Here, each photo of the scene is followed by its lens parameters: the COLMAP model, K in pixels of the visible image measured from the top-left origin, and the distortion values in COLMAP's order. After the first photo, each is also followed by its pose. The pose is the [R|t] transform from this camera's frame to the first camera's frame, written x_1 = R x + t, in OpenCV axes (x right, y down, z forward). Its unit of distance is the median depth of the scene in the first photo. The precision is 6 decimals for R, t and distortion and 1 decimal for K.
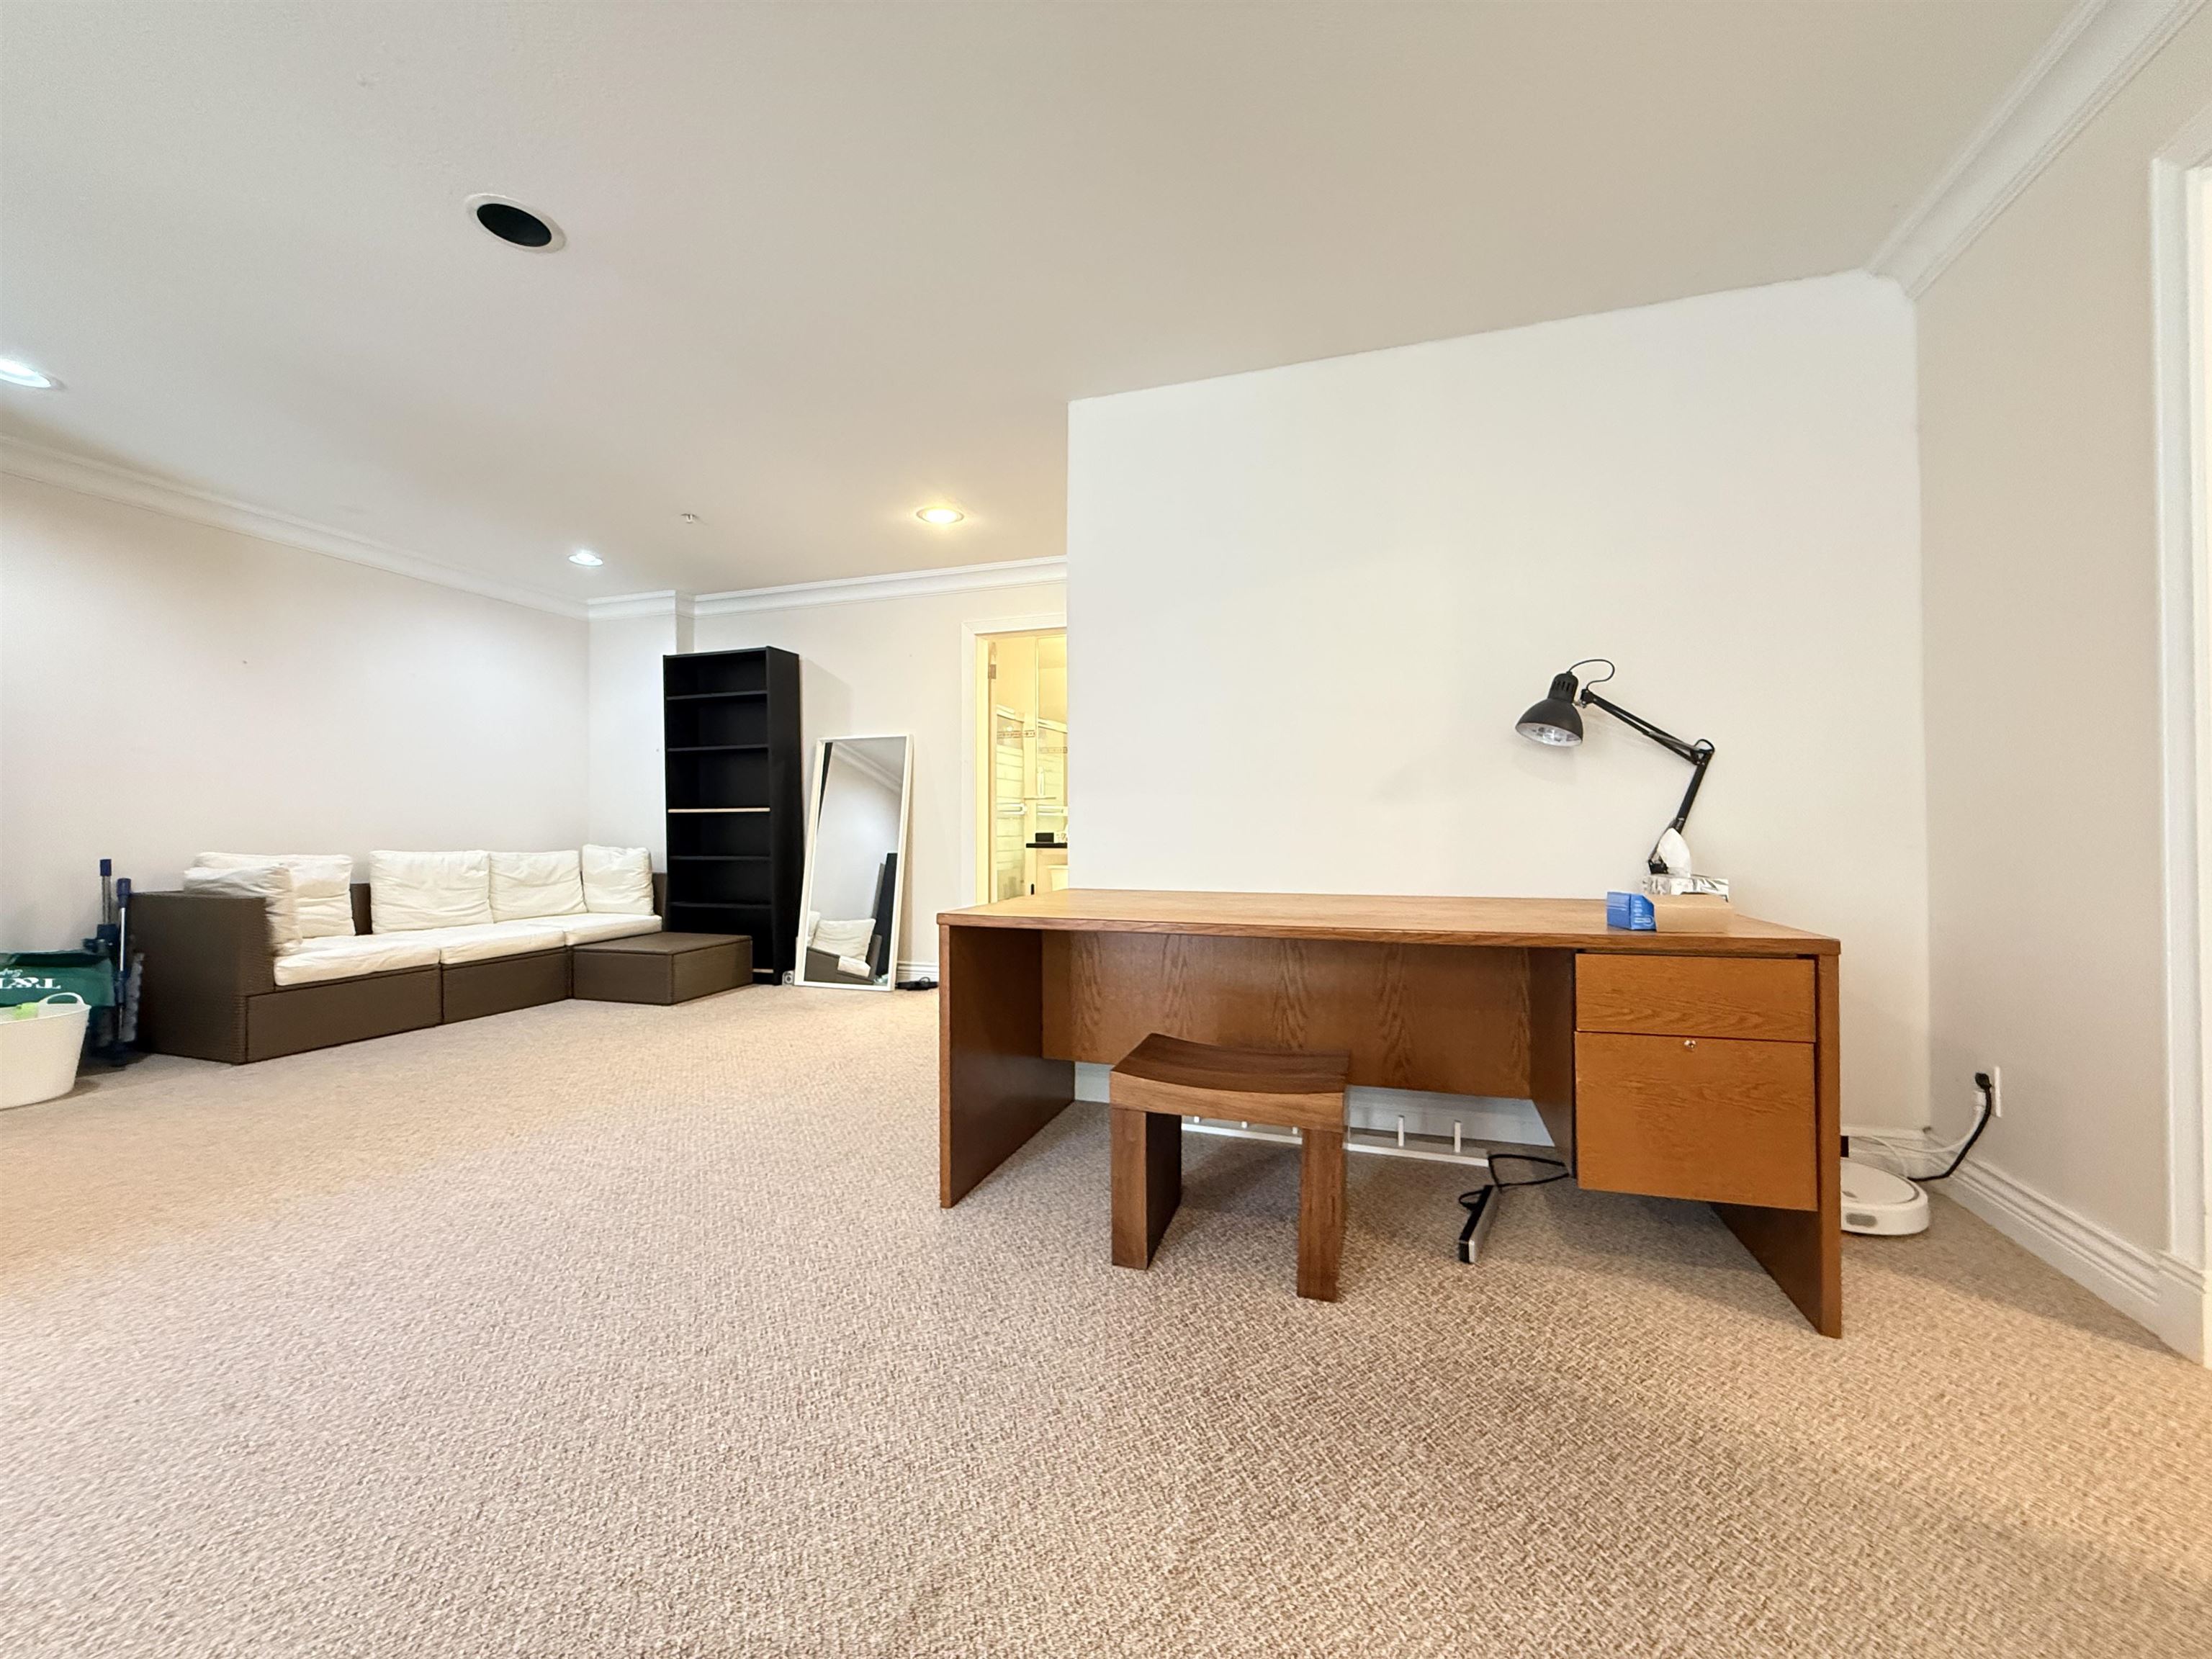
lens RADIAL K [[879.4, 0, 1102.6], [0, 879.4, 818.2], [0, 0, 1]] dist [0.000119, -0.000288]
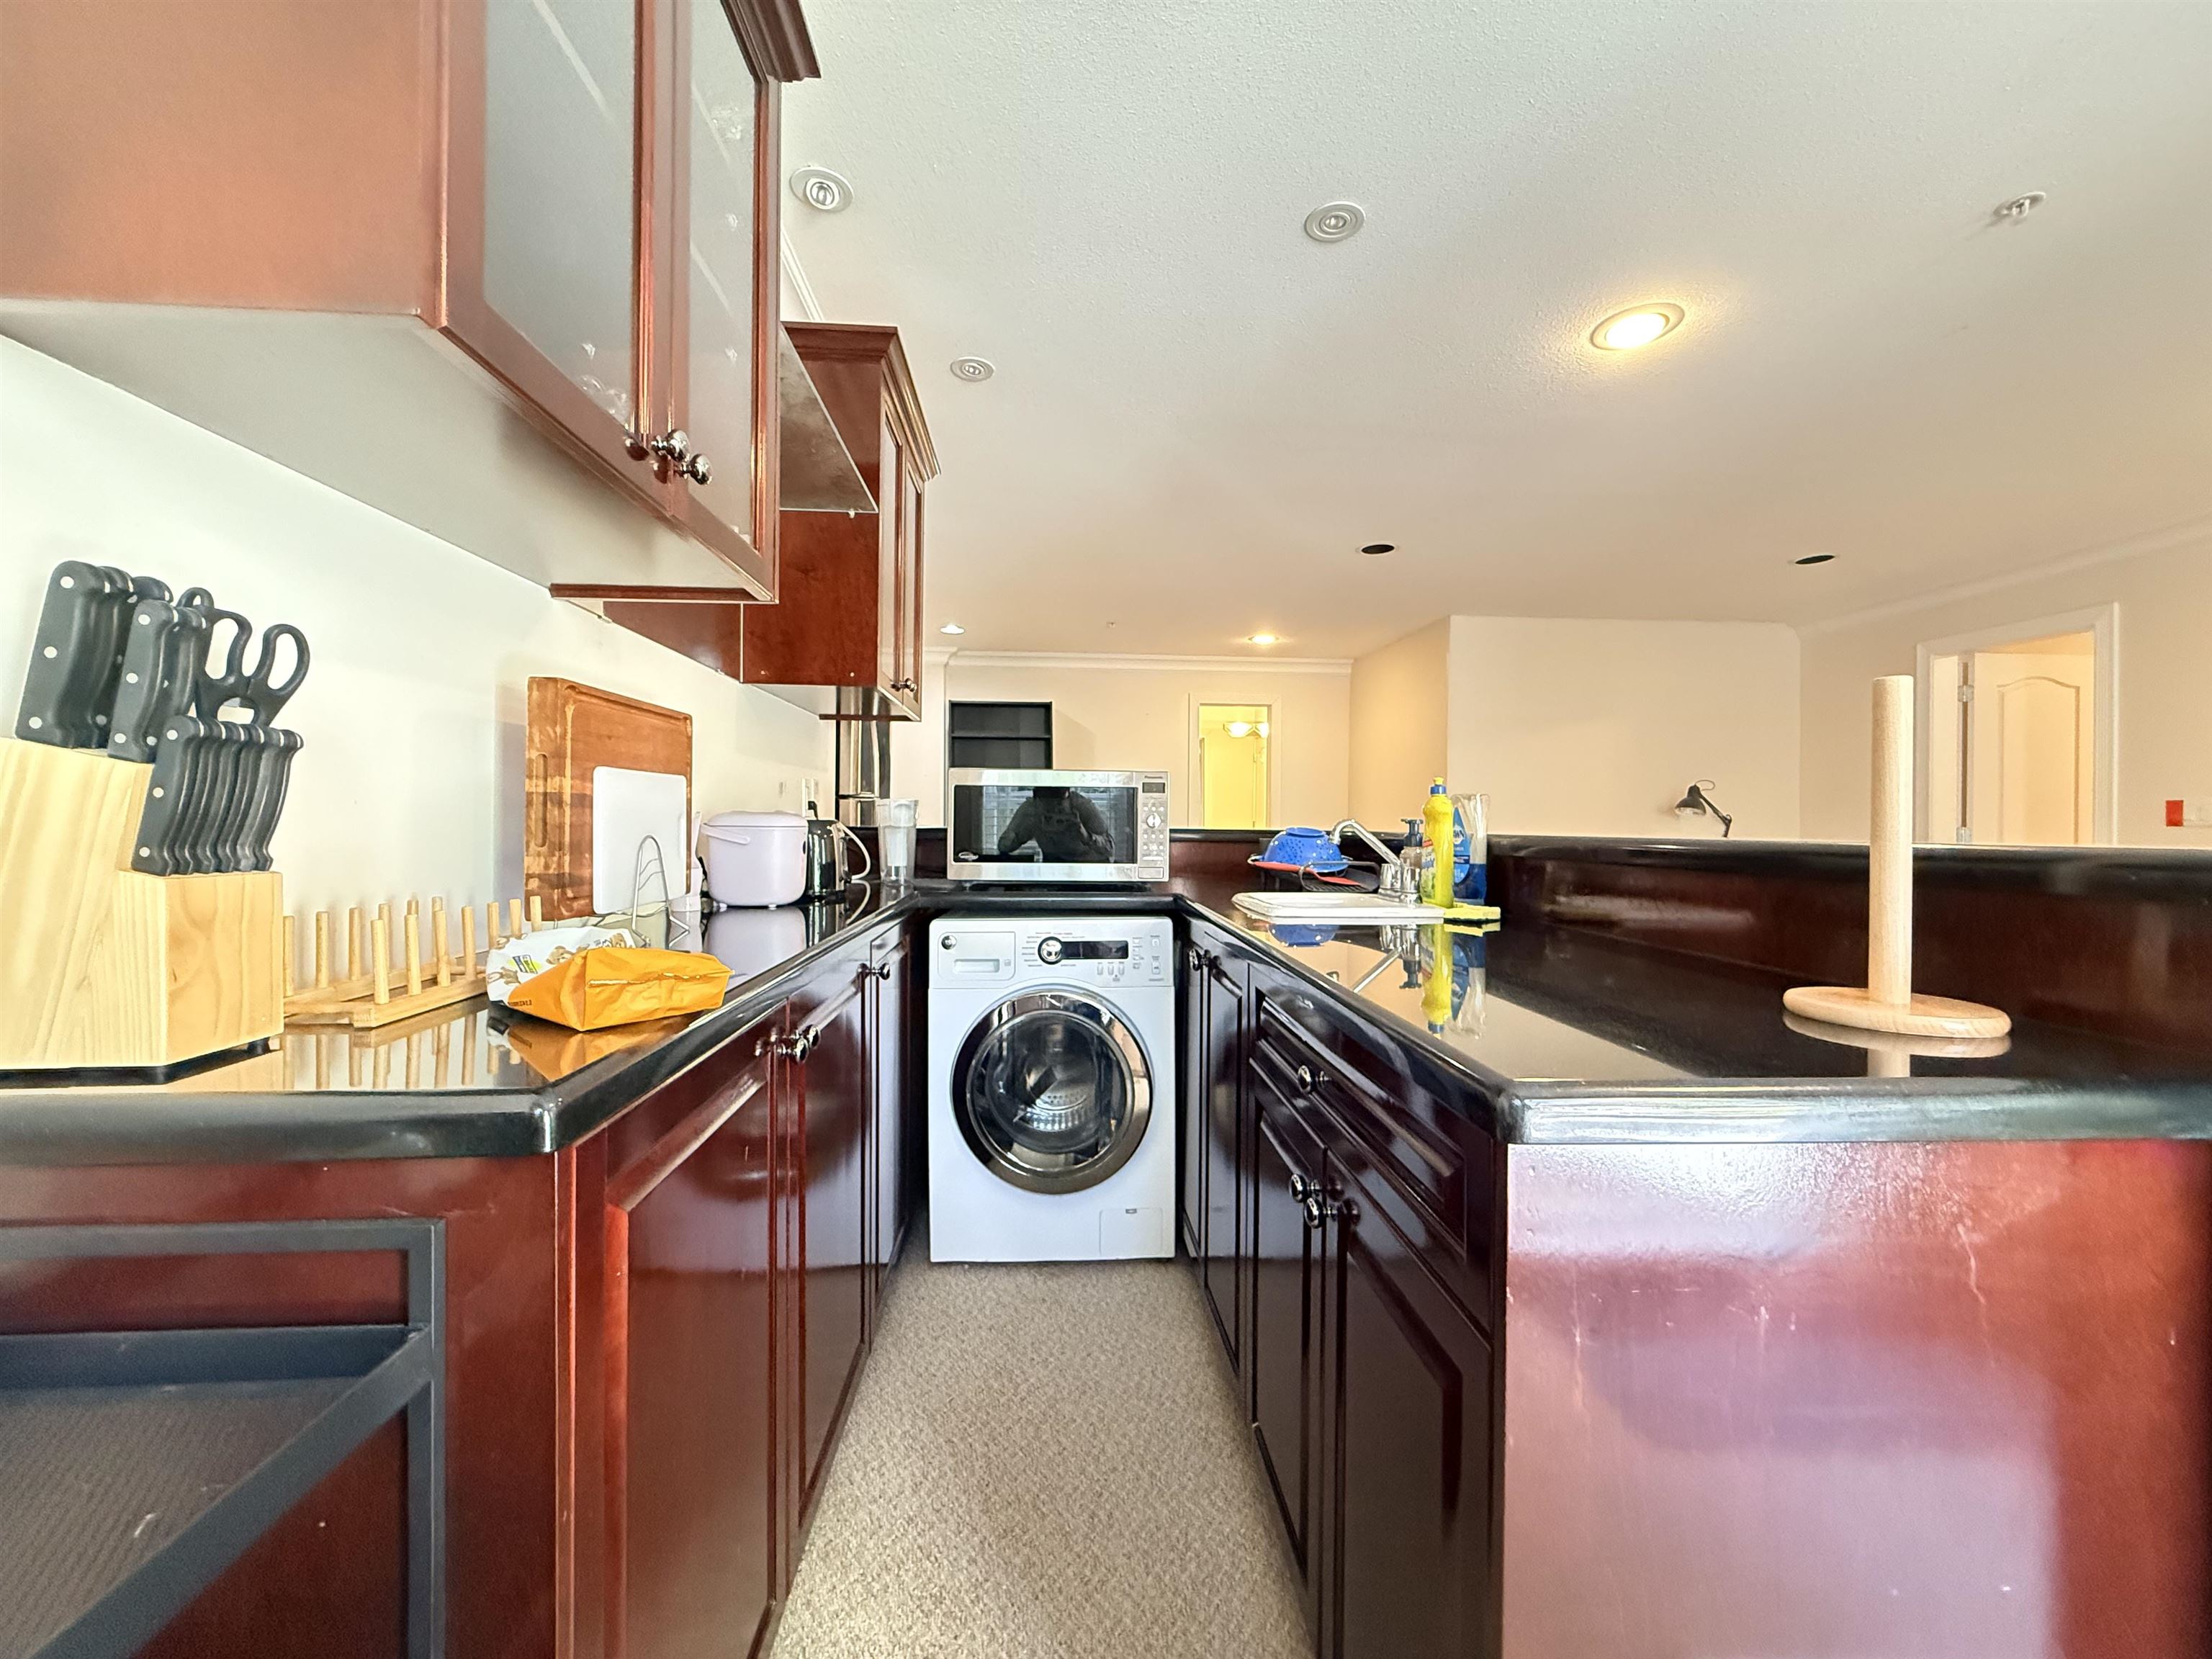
lens RADIAL K [[879.4, 0, 1096.2], [0, 879.4, 824.3], [0, 0, 1]] dist [0.000119, -0.000288]
pose [[0.932722, 0.011582, 0.360409, -1.689555], [-0.018467, 0.999707, 0.015667, -0.067601], [-0.360122, -0.021269, 0.932663, -0.550115]]
